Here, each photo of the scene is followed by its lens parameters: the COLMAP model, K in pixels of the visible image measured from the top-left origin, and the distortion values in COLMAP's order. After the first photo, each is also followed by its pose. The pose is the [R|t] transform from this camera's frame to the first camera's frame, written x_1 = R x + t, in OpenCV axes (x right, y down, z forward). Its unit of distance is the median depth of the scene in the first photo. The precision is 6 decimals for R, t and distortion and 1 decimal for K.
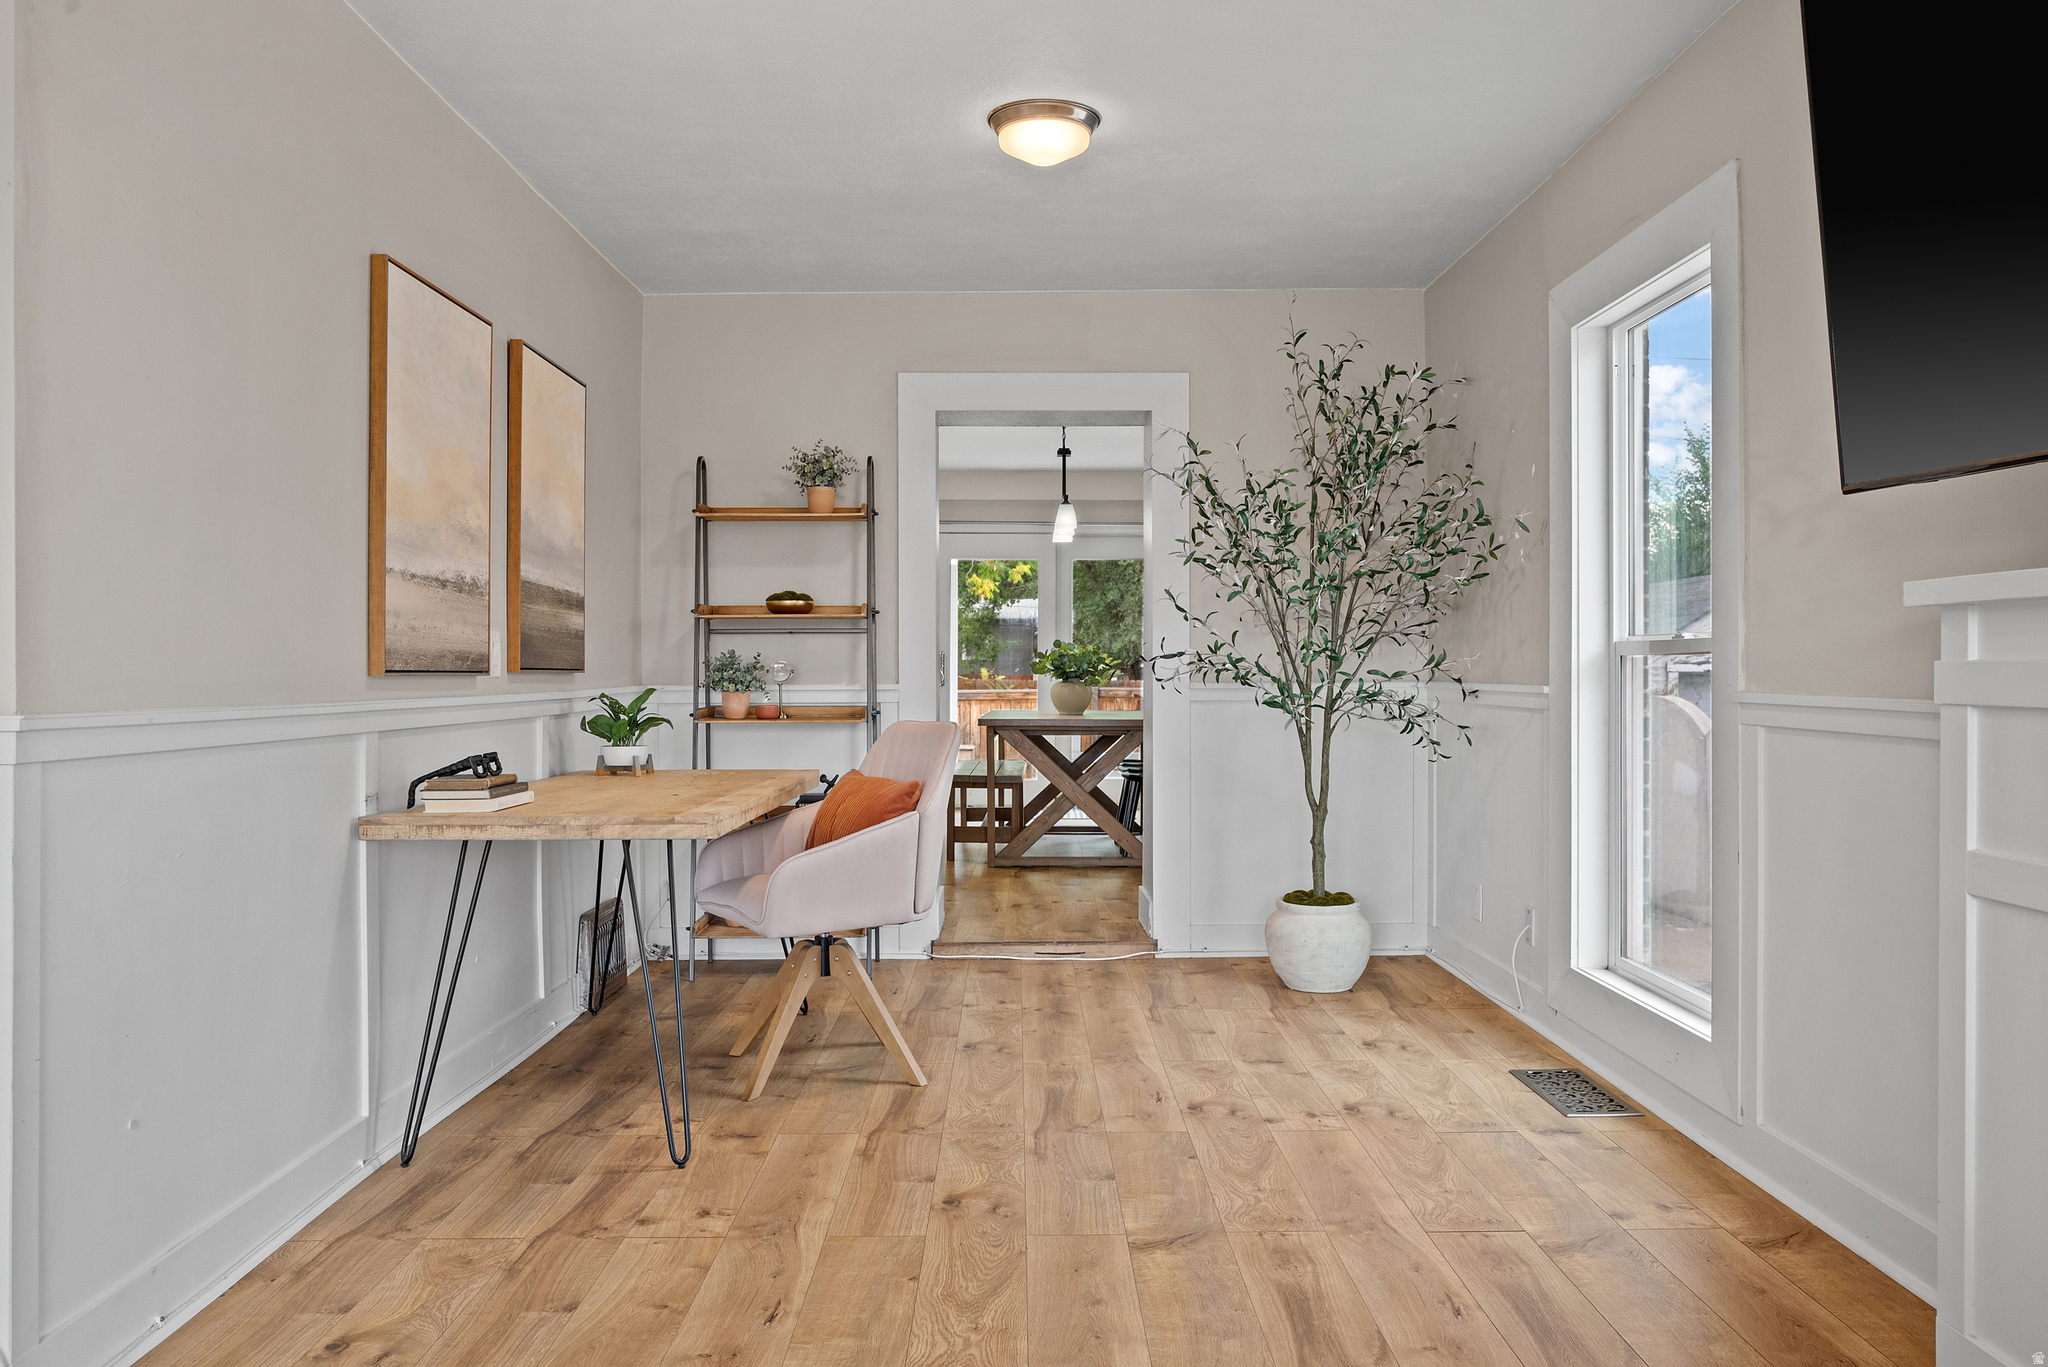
lens RADIAL K [[1432.3, 0, 1024.5], [0, 1432.3, 688.3], [0, 0, 1]] dist [-0.002959, -0.001872]
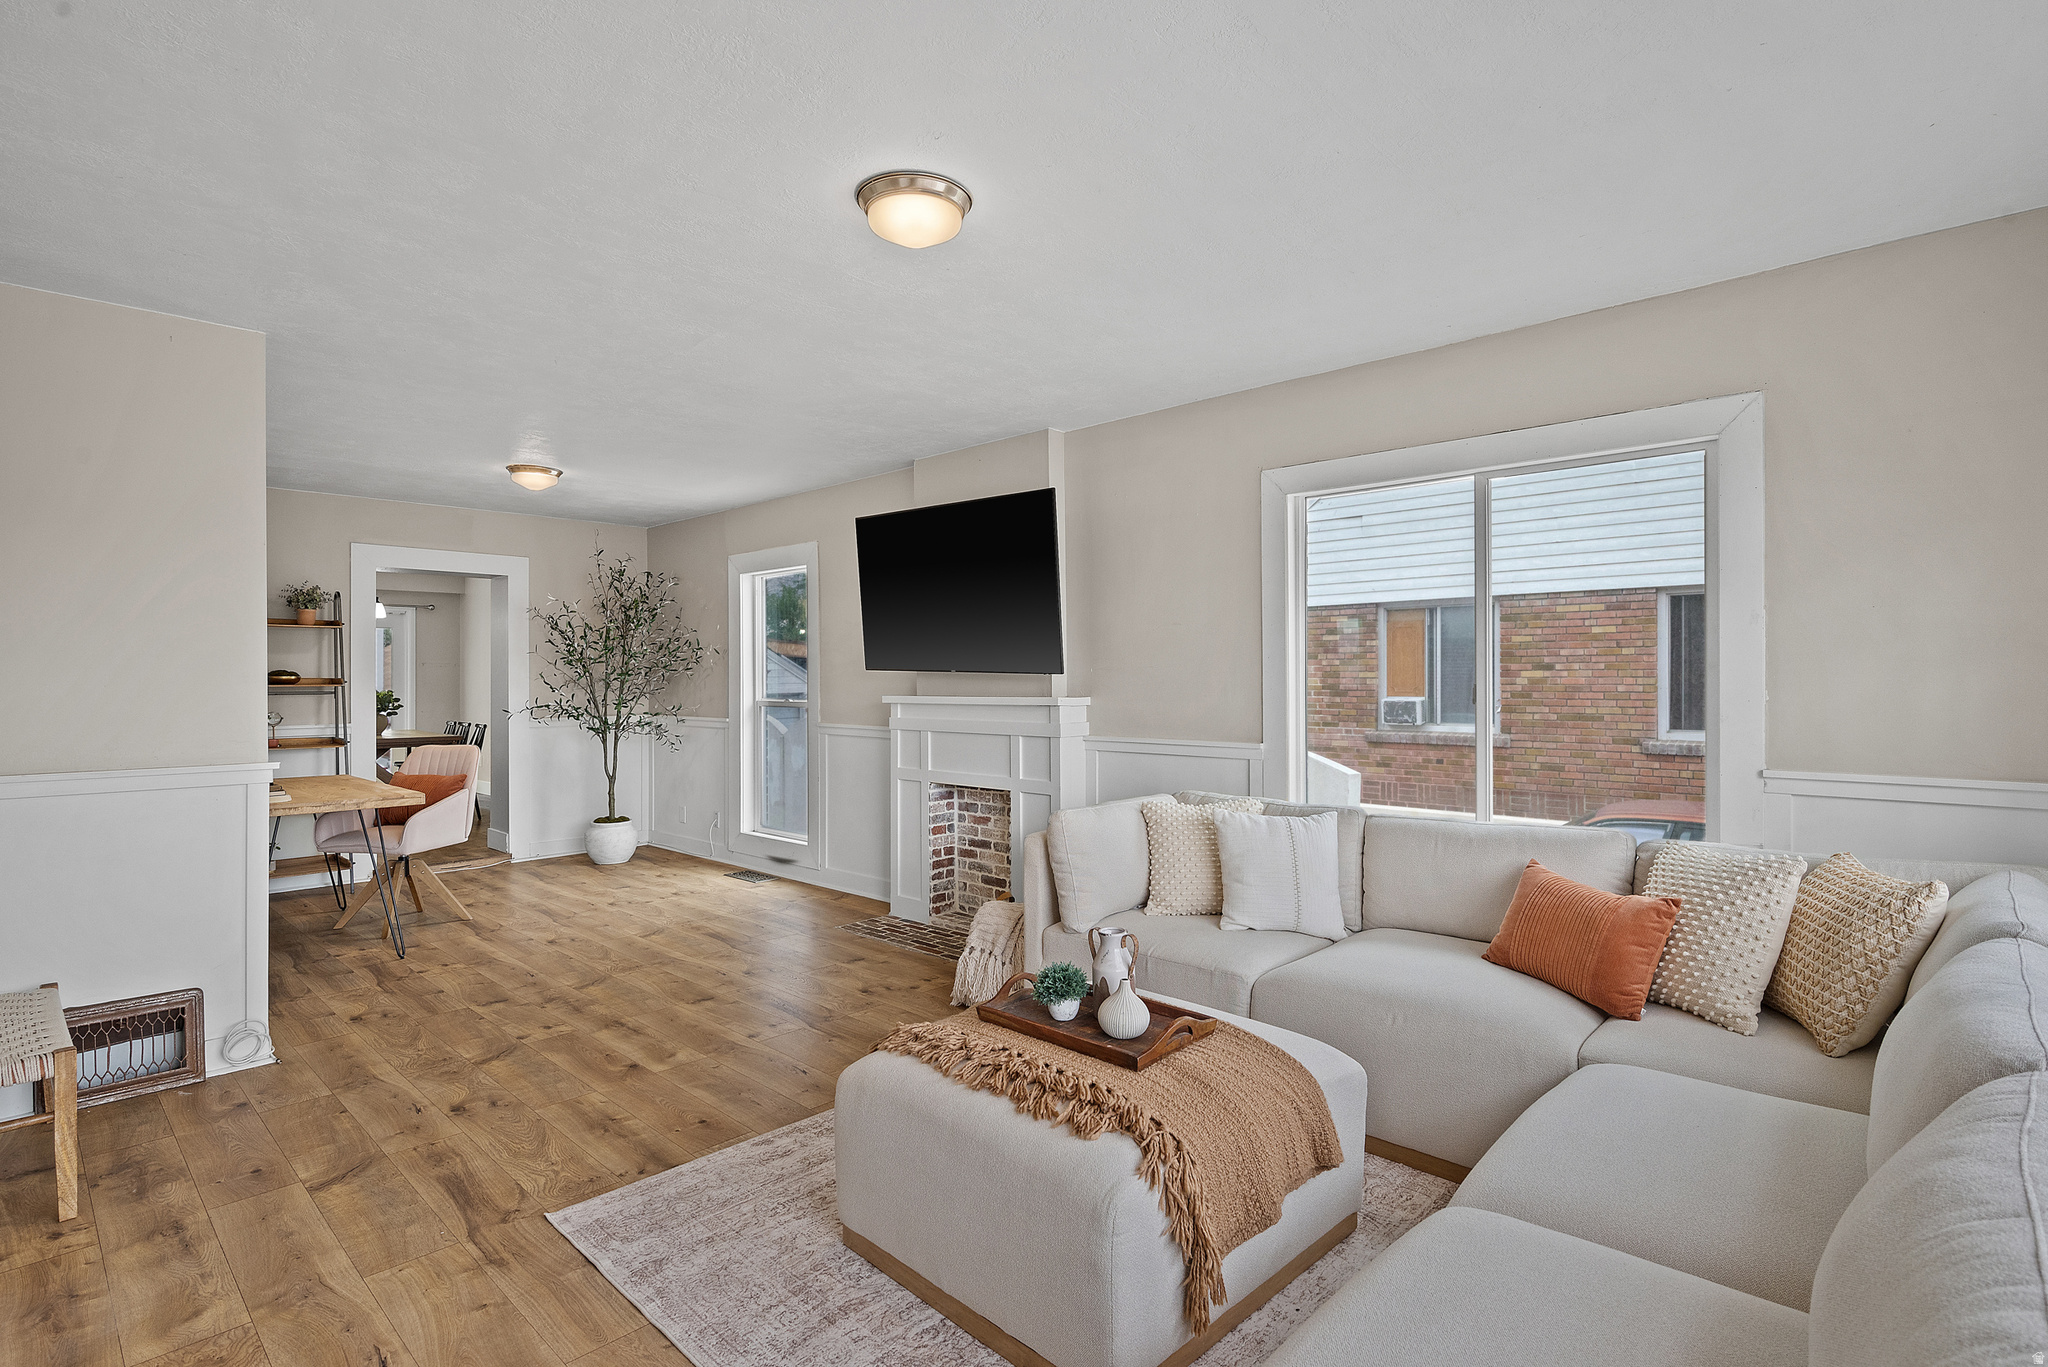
lens RADIAL K [[1005.3, 0, 1018.7], [0, 1005.3, 667.0], [0, 0, 1]] dist [-0.004707, 0.001372]
pose [[0.701669, 0.009443, 0.712441, -0.489215], [0.011354, 0.999637, -0.024431, -0.040281], [-0.712413, 0.025232, 0.701307, -0.530637]]
